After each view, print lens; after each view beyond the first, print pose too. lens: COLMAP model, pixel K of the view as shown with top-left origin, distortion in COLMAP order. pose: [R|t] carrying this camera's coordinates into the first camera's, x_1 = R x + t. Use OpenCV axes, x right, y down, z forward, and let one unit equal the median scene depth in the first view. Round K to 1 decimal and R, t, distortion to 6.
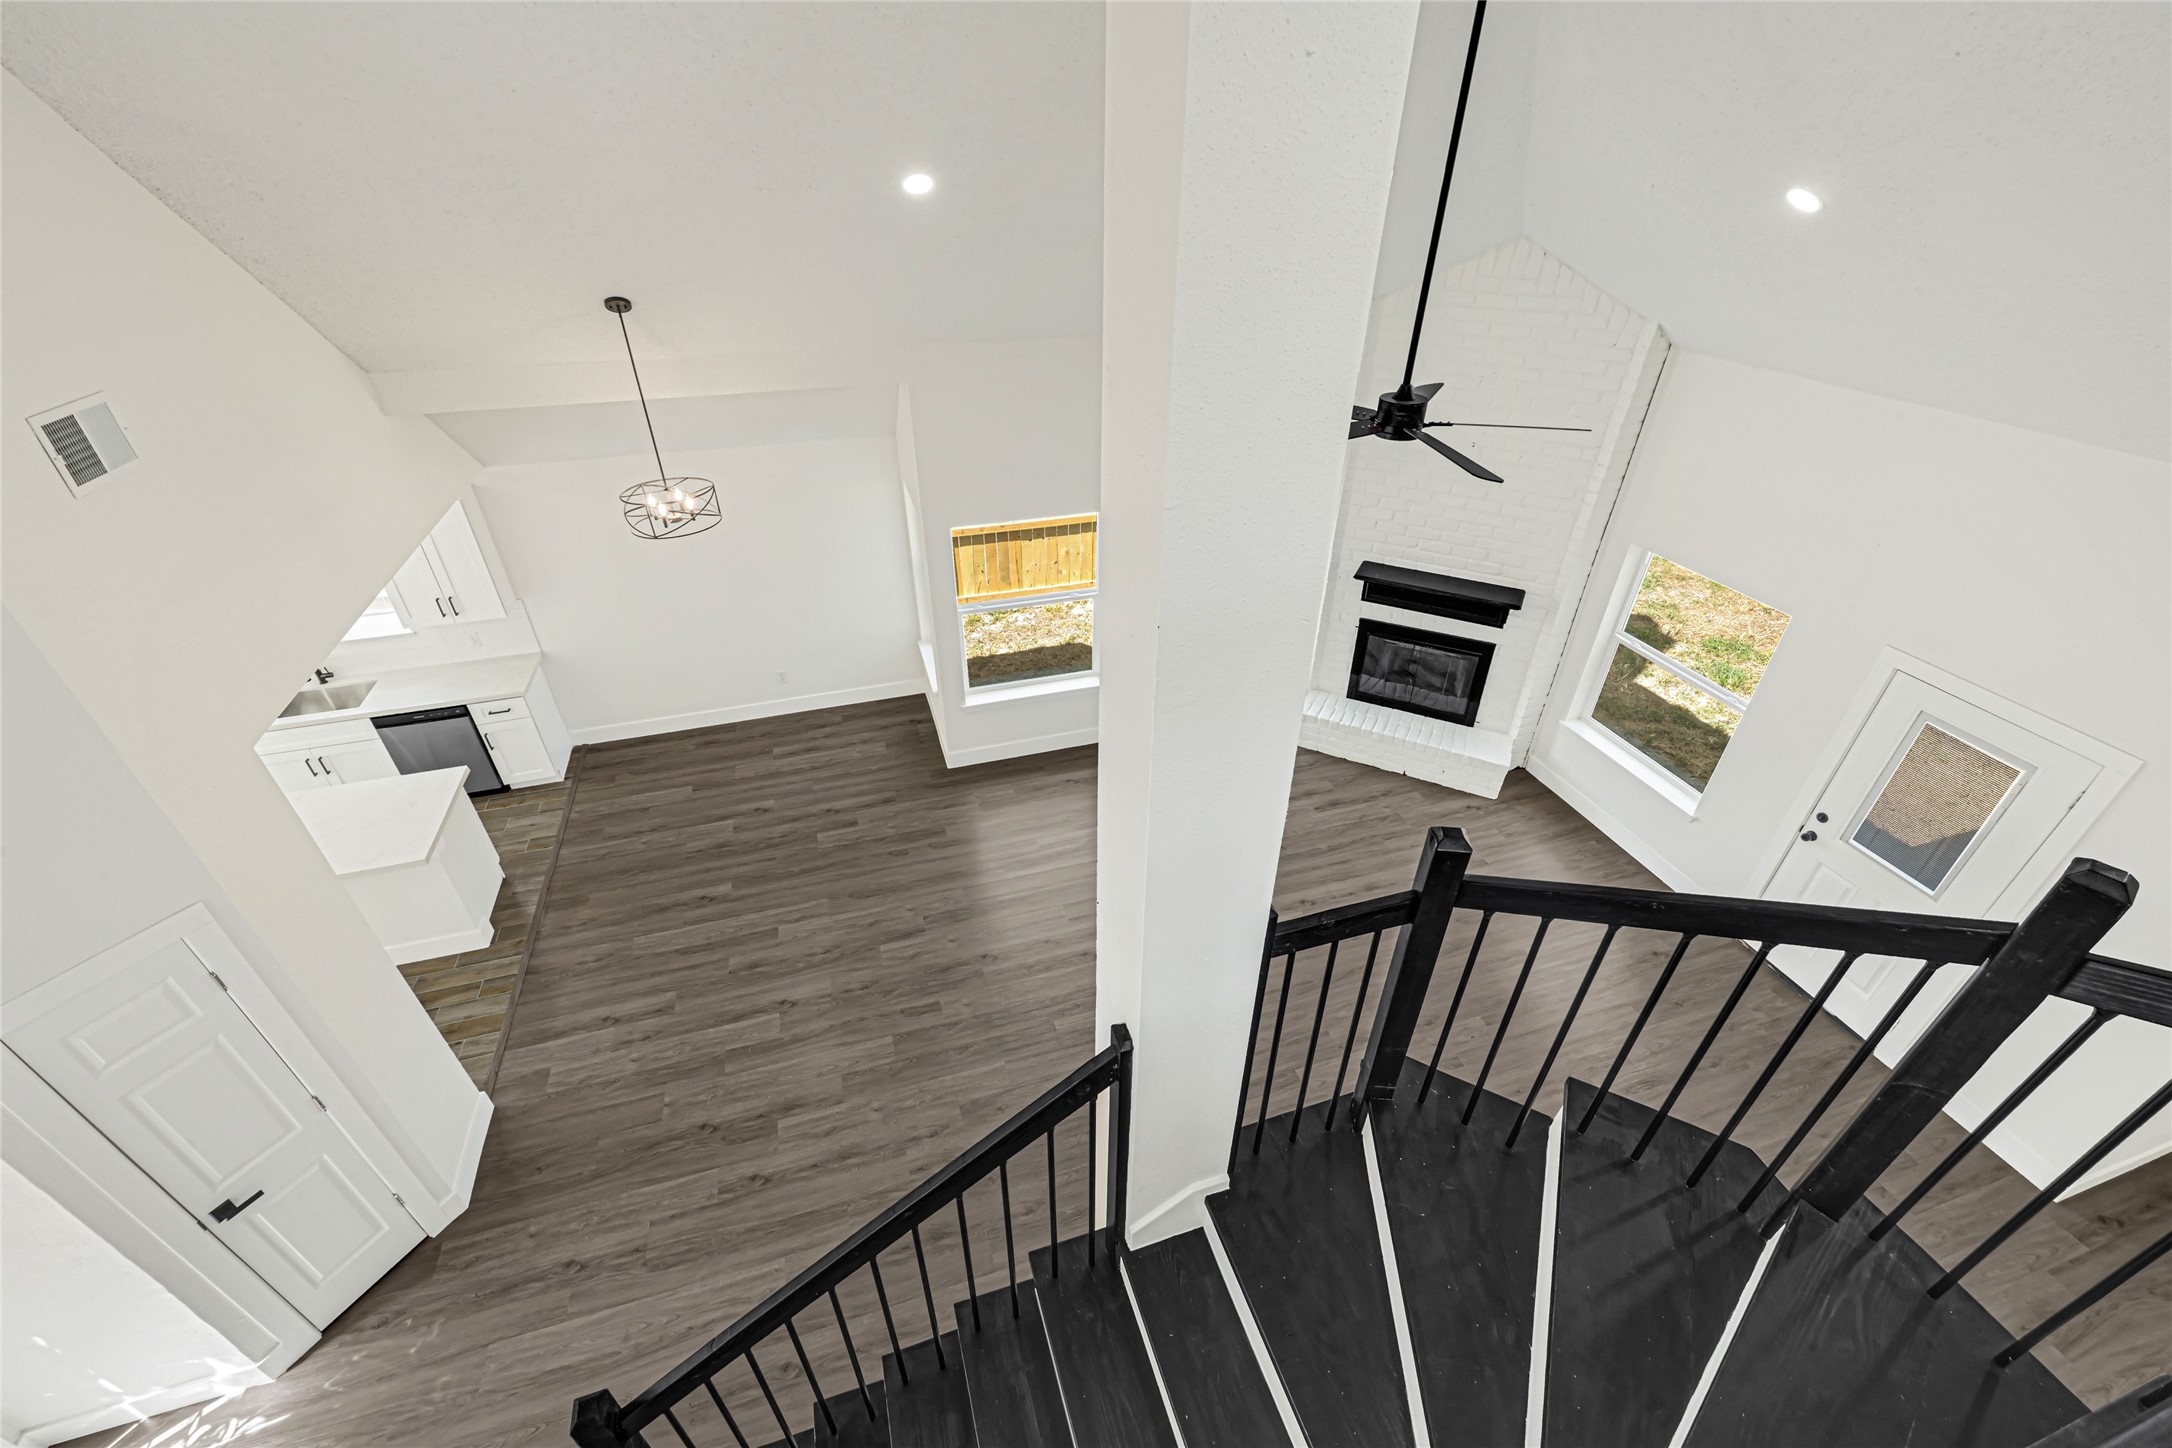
lens RADIAL K [[874.5, 0, 1088.4], [0, 874.5, 736.8], [0, 0, 1]] dist [-0.003218, -0.000325]
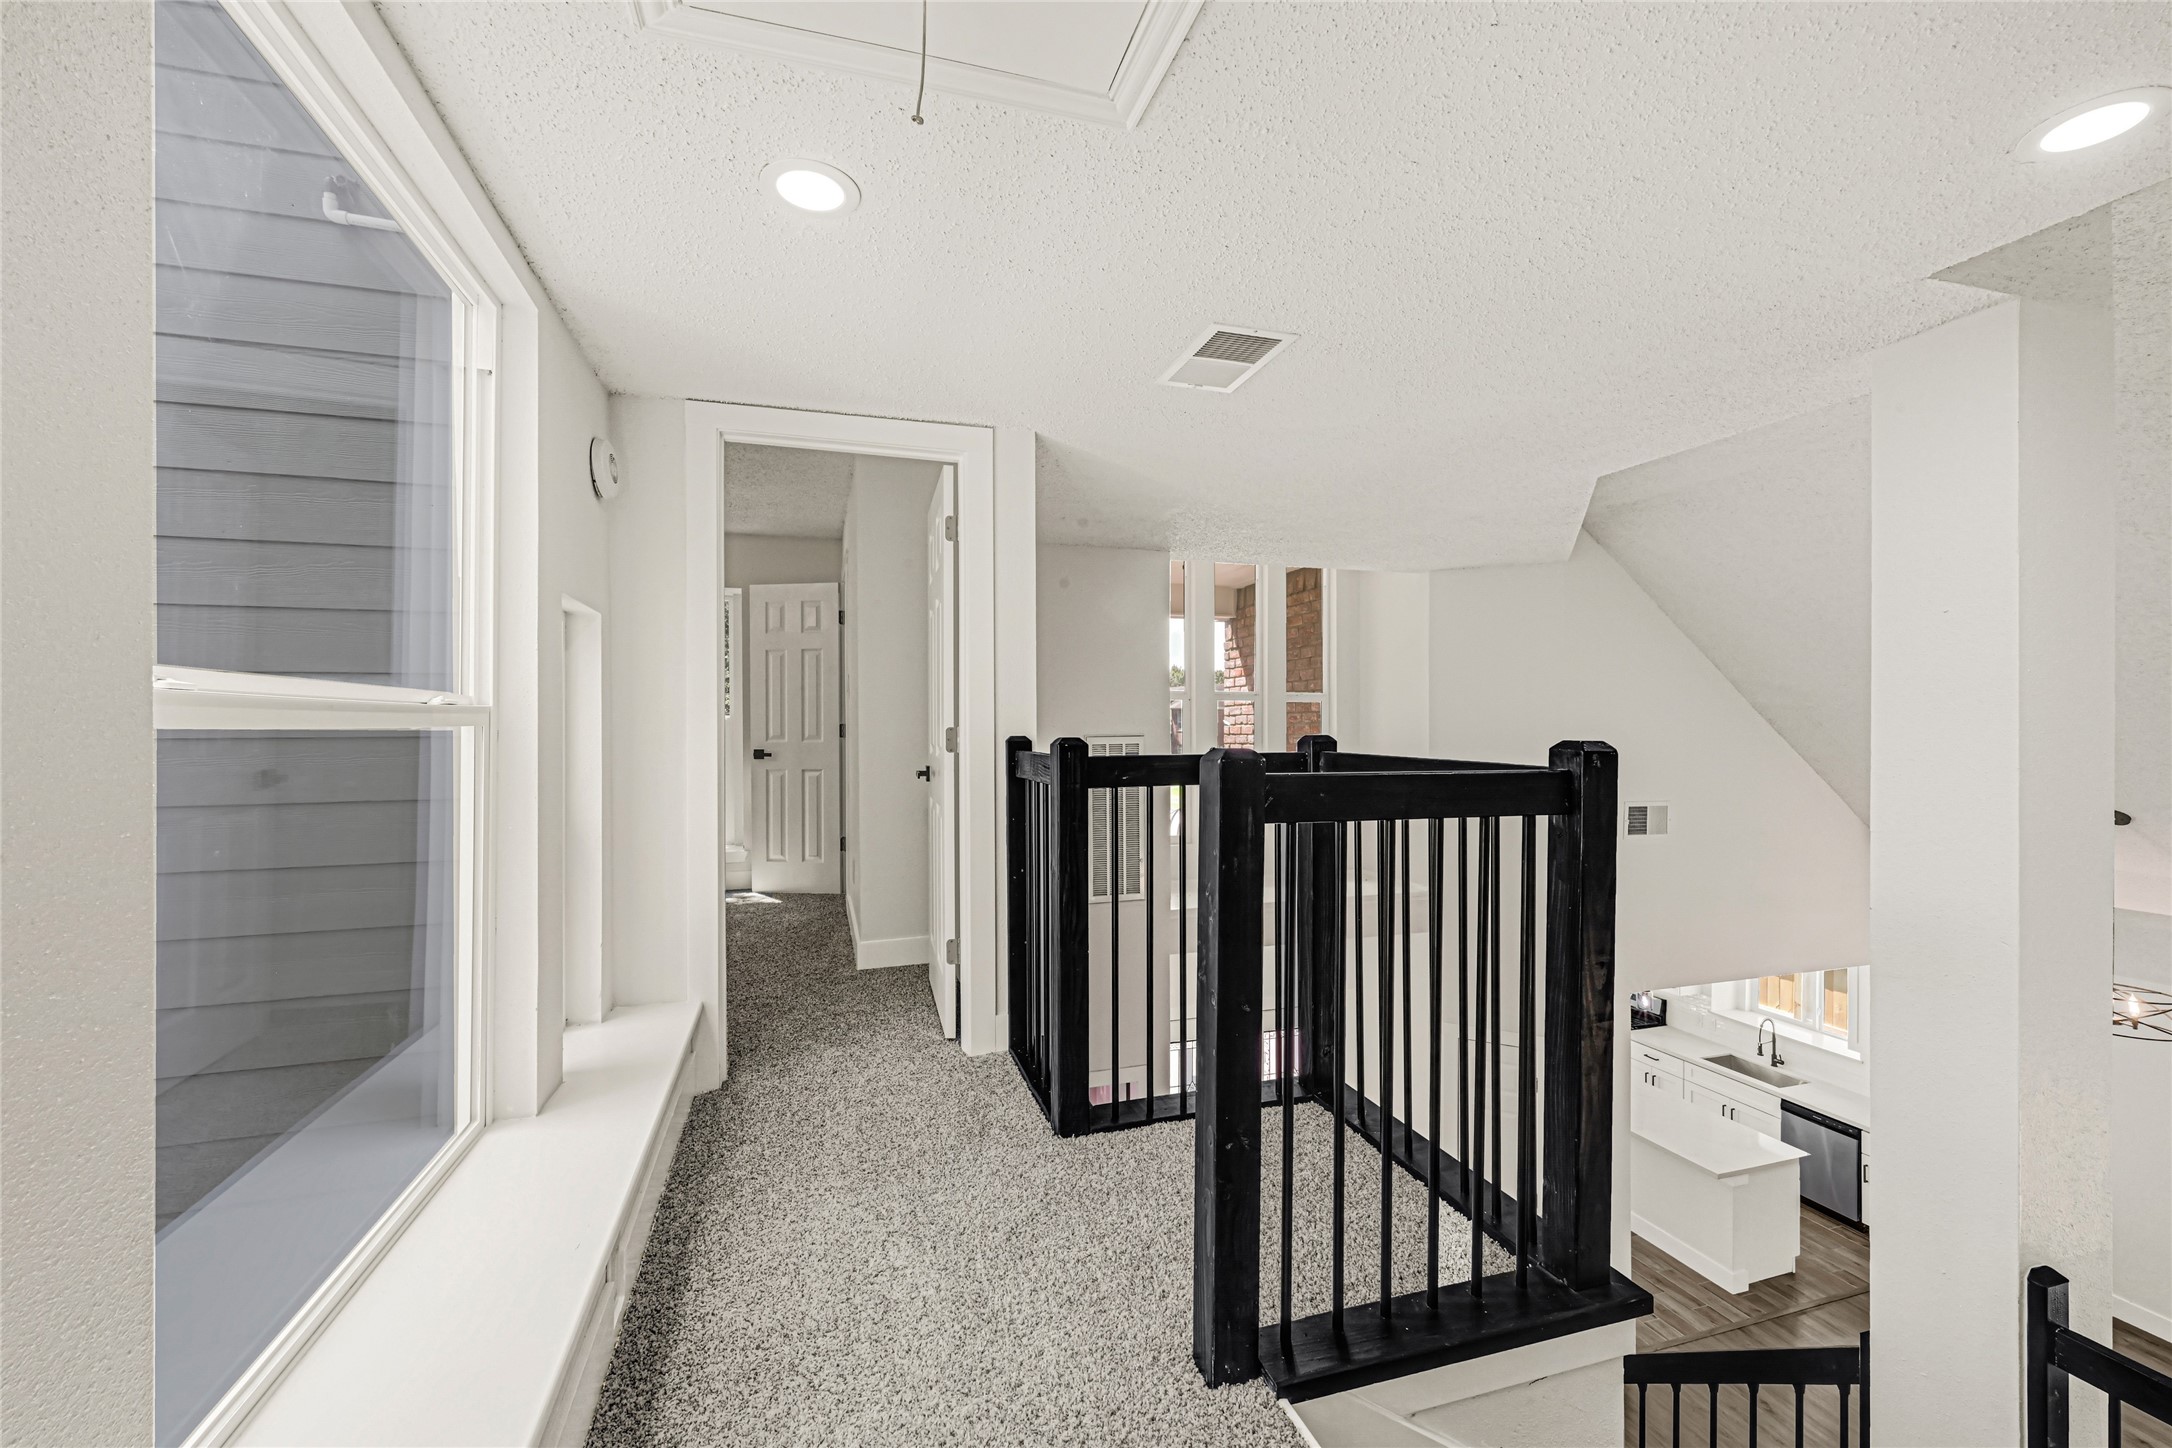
lens RADIAL K [[874.5, 0, 1088.8], [0, 874.5, 726.8], [0, 0, 1]] dist [-0.003218, -0.000325]
pose [[-0.003686, -0.002025, -0.999991, 0.379767], [-0.562545, 0.826766, 0.000400, 0.089069], [0.826758, 0.562542, -0.004187, -0.080180]]
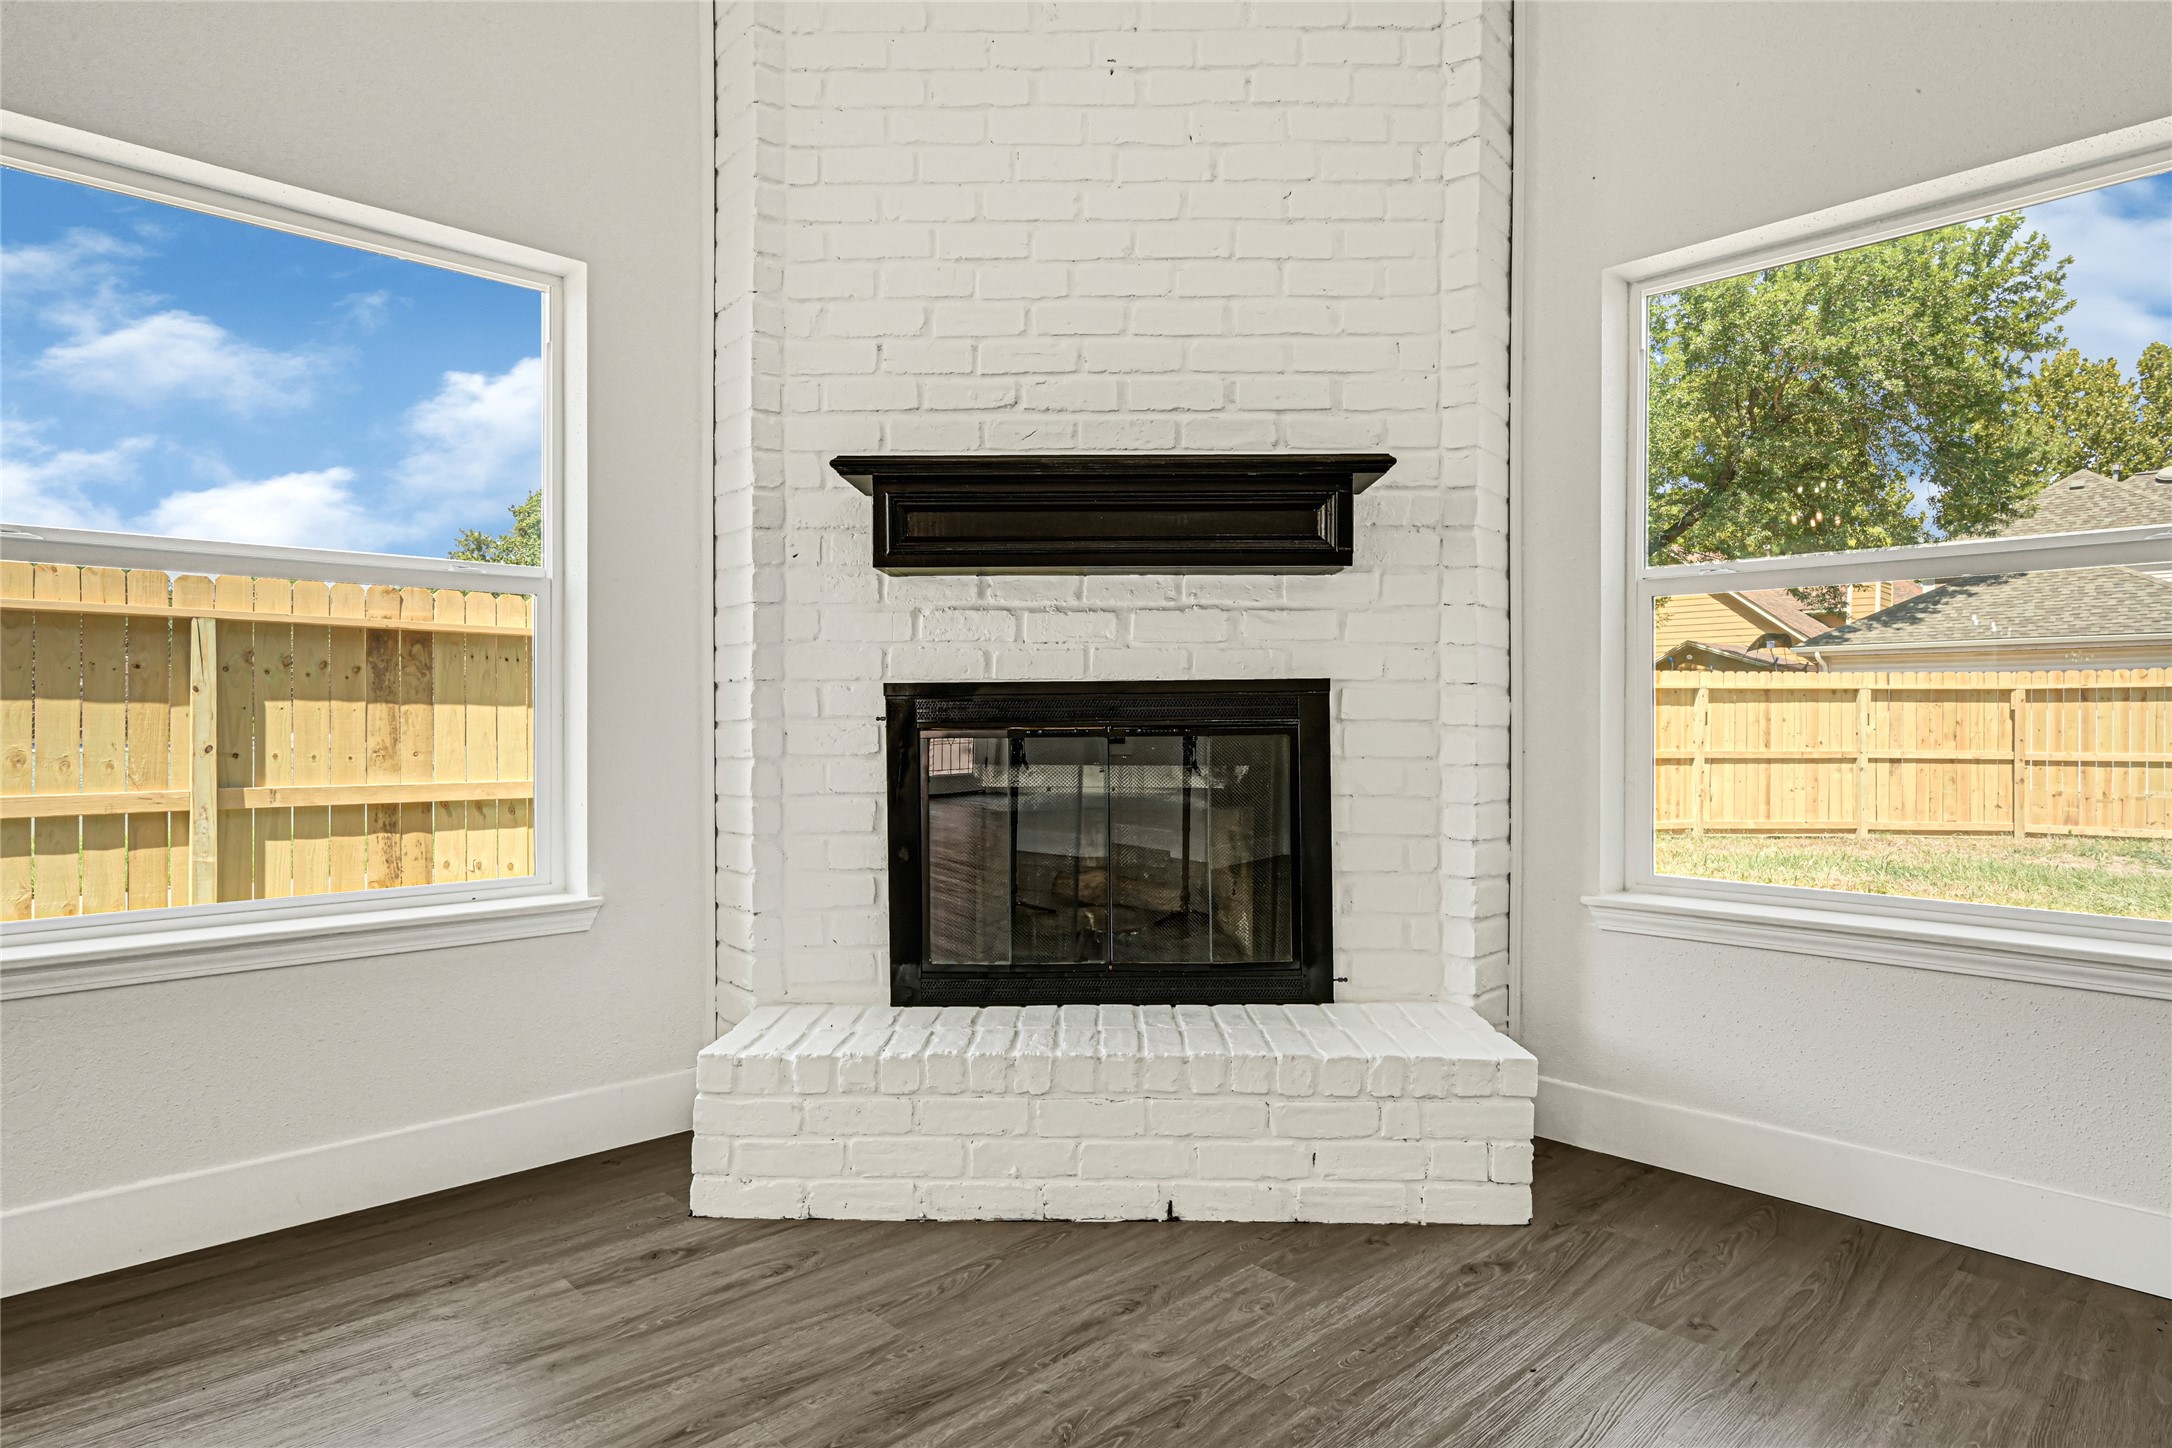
lens RADIAL K [[1205.7, 0, 1100.8], [0, 1205.7, 714.8], [0, 0, 1]] dist [-0.004214, 0.000347]
pose [[0.889478, 0.002556, 0.456971, 0.211095], [0.257127, 0.823871, -0.505097, 0.101130], [-0.377776, 0.566772, 0.732158, 0.755924]]
